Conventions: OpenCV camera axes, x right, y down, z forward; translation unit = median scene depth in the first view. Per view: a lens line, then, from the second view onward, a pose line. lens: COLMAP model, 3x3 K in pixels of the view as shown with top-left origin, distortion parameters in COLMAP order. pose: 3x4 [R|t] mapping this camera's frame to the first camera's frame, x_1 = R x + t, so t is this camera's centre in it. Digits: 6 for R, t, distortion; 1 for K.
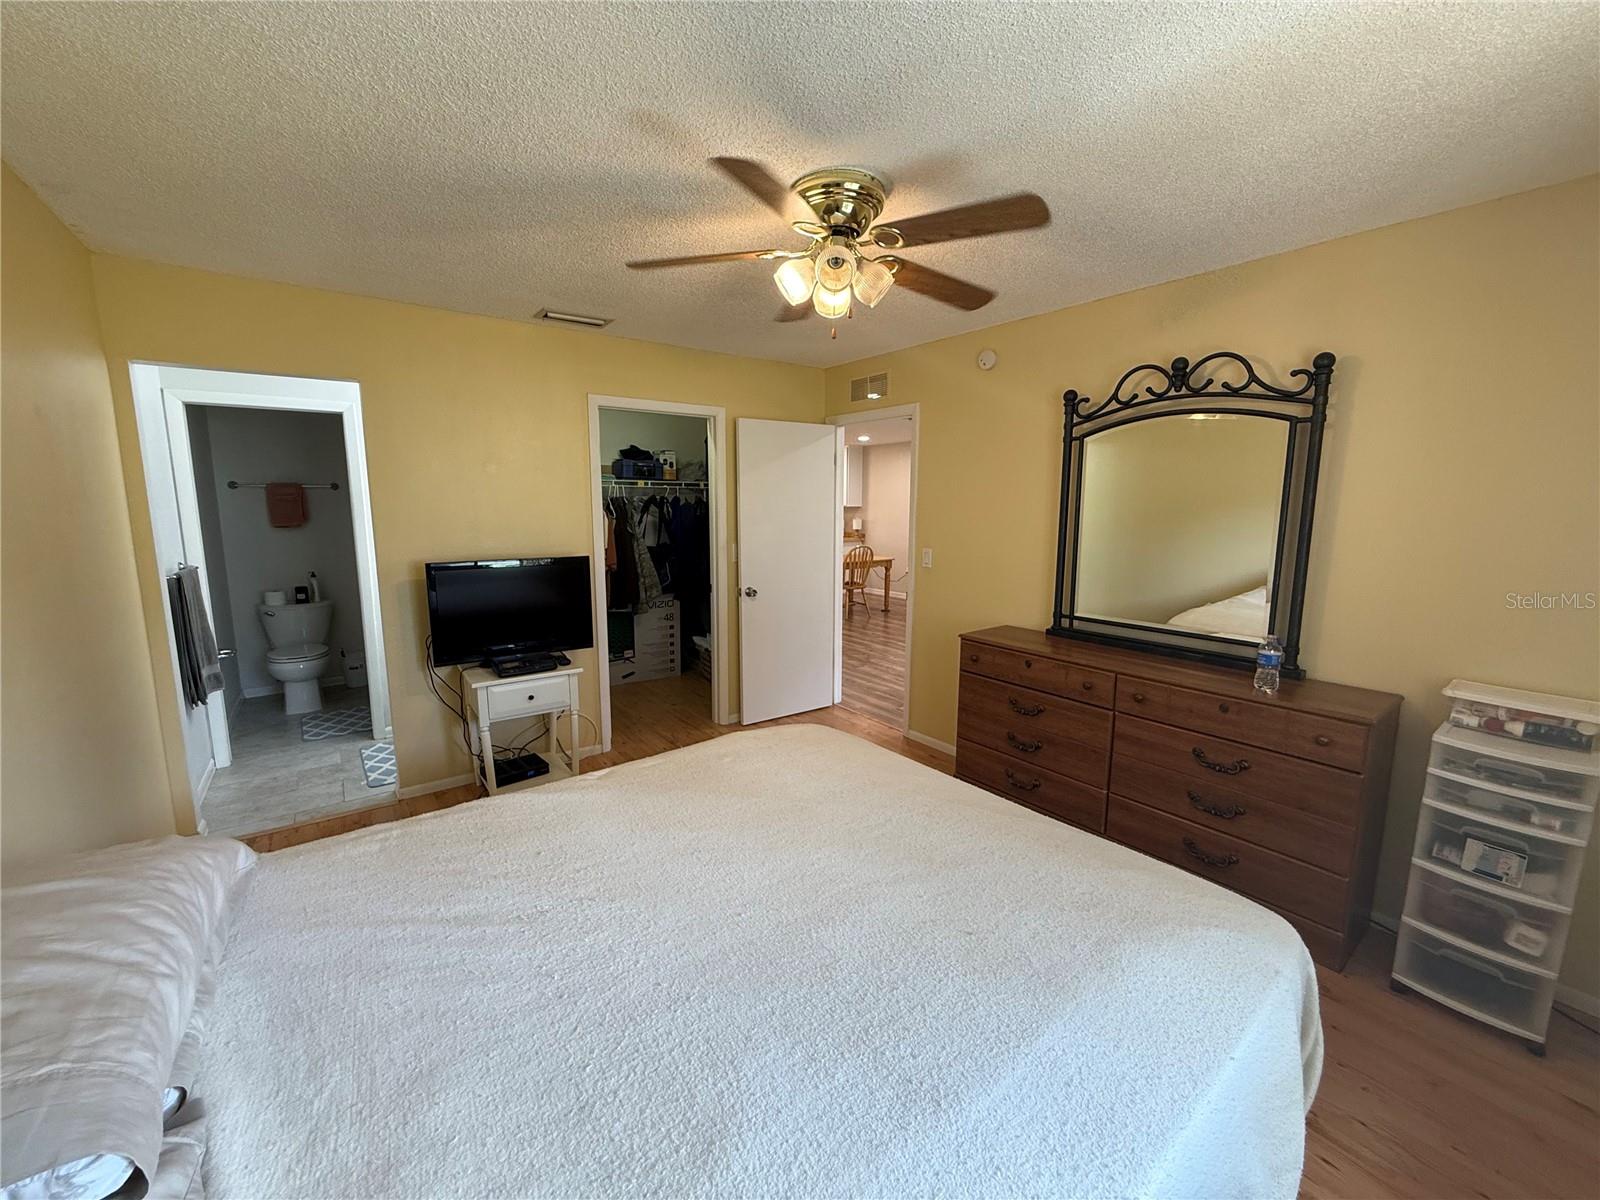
lens RADIAL K [[637.9, 0, 798.3], [0, 637.9, 596.1], [0, 0, 1]] dist [-0.000805, 0.000318]
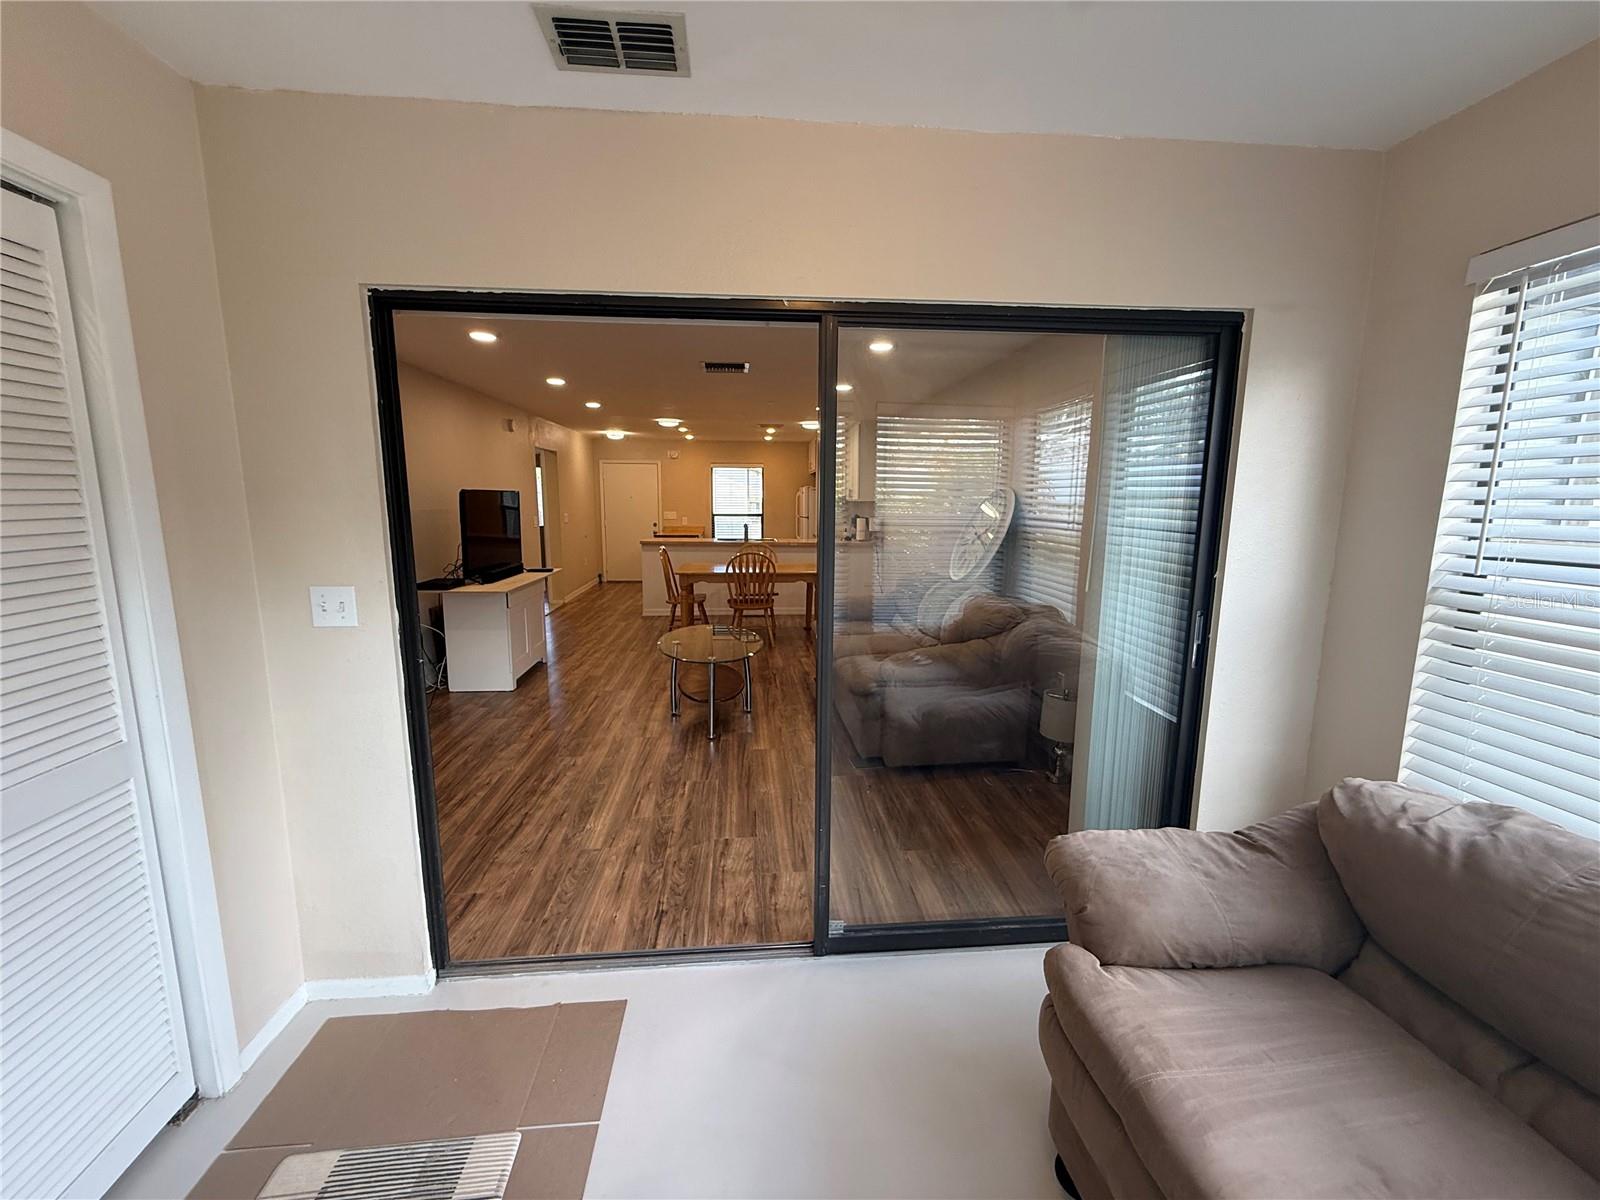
lens RADIAL K [[638.9, 0, 798.7], [0, 638.9, 596.8], [0, 0, 1]] dist [-0.001139, 0.000339]
pose [[0.857384, 0.079977, -0.508426, 1.496251], [-0.078046, 0.996632, 0.025161, -0.142341], [0.508726, 0.018108, 0.860738, 1.095774]]
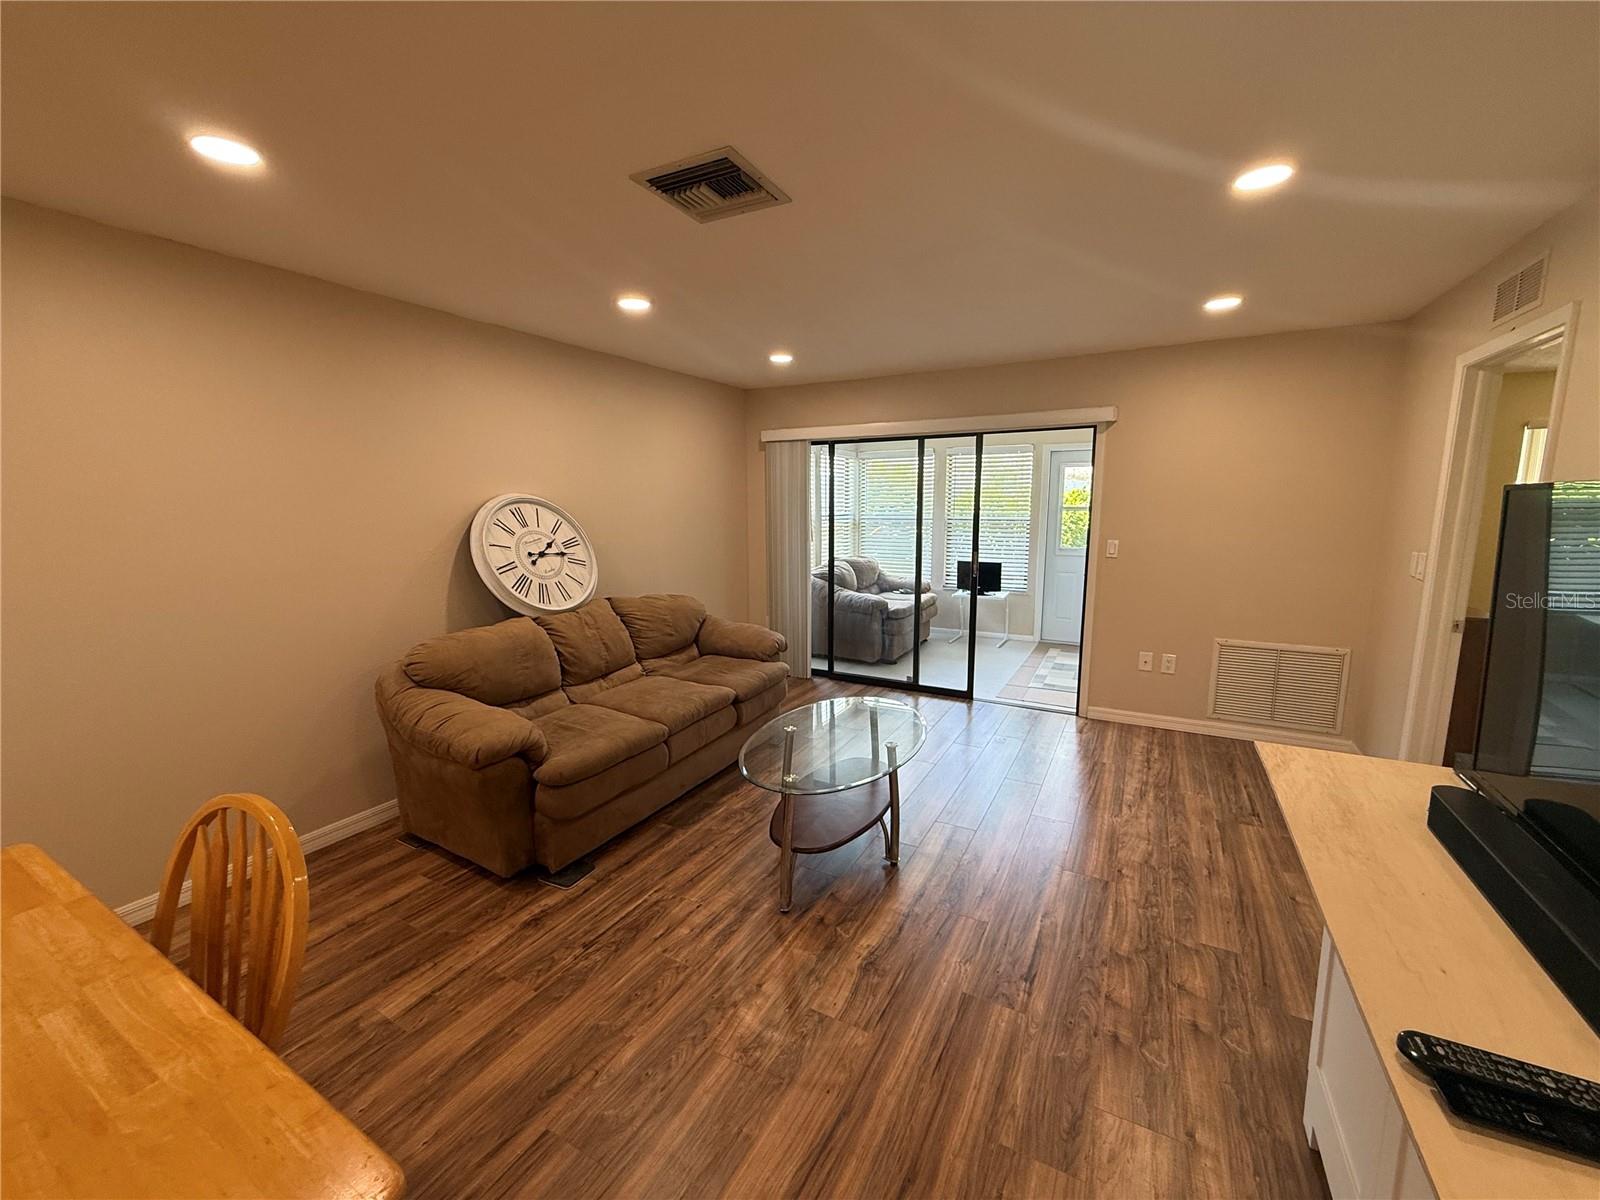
lens RADIAL K [[637.9, 0, 798.3], [0, 637.9, 596.1], [0, 0, 1]] dist [-0.000805, 0.000318]
pose [[-0.420678, -0.134020, 0.897256, -0.206440], [0.136830, 0.968341, 0.208791, -0.385585], [-0.896832, 0.210605, -0.389021, 2.641104]]
